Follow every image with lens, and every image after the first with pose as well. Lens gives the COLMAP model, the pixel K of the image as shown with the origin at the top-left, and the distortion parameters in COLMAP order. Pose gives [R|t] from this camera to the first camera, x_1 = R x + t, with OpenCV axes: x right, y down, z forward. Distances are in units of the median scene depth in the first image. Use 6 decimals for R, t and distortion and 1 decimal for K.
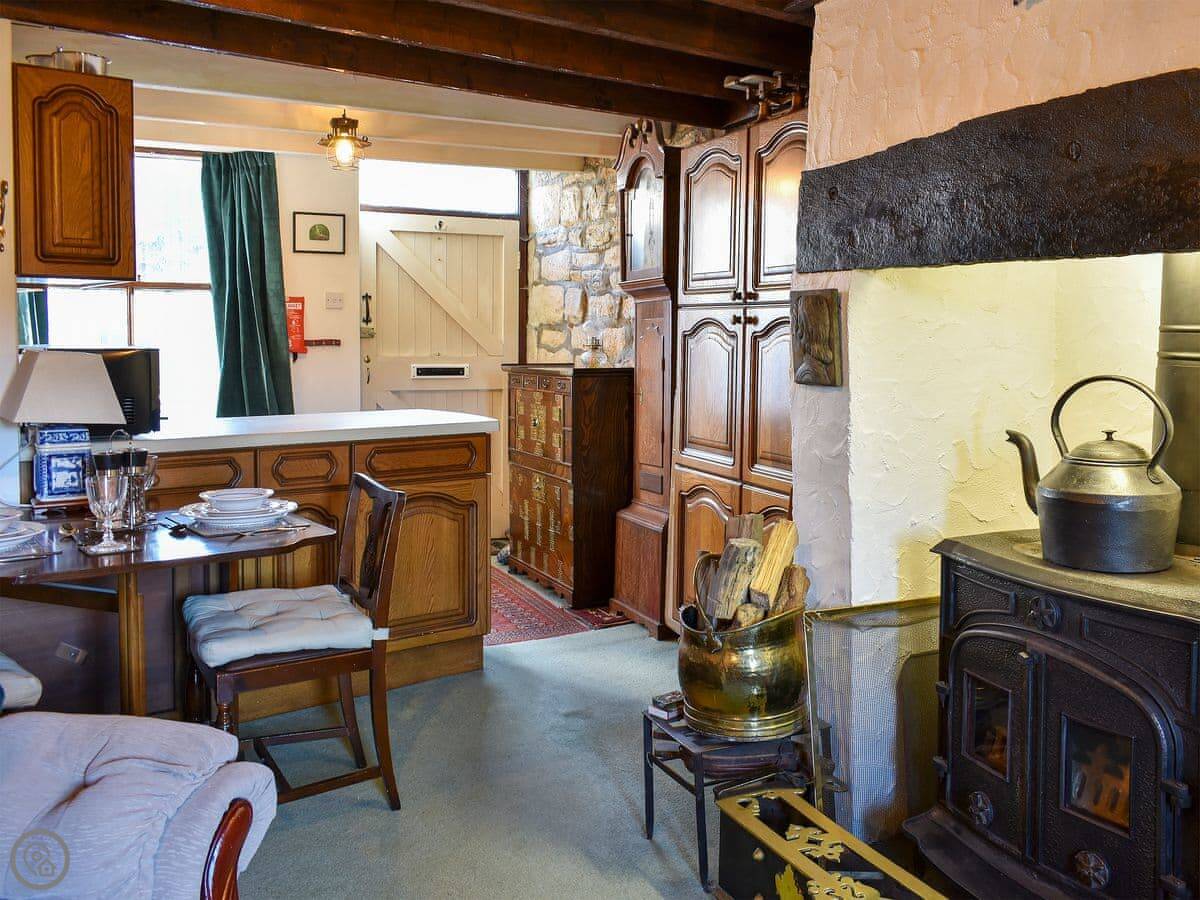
lens RADIAL K [[1041.7, 0, 600.0], [0, 1041.7, 450.0], [0, 0, 1]] dist [0.004999, 0.004807]
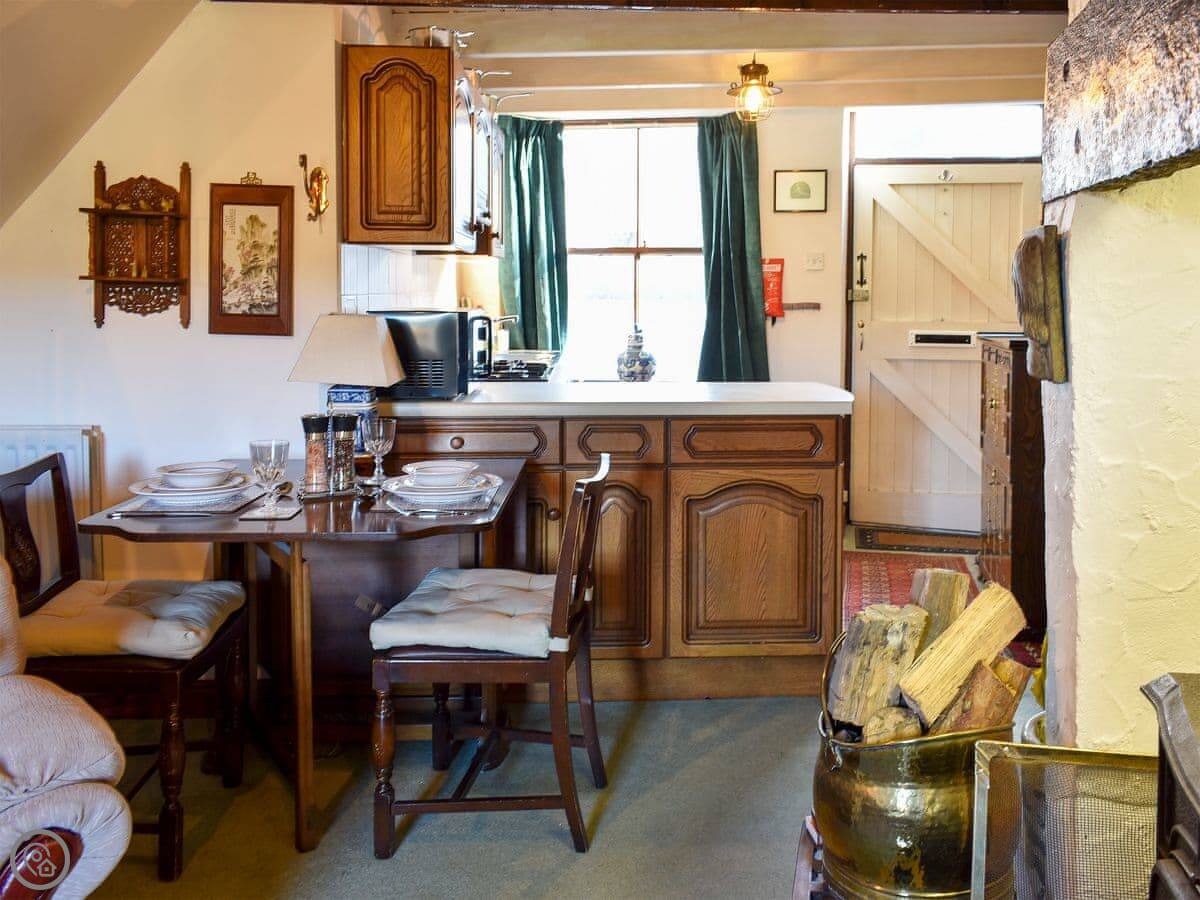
lens RADIAL K [[1050.9, 0, 600.3], [0, 1050.9, 381.8], [0, 0, 1]] dist [0.000161, -0.003920]
pose [[0.836361, 0.044395, -0.546378, 0.191358], [-0.060737, 0.998083, -0.011874, -0.021643], [0.544803, 0.043116, 0.837455, 0.188854]]
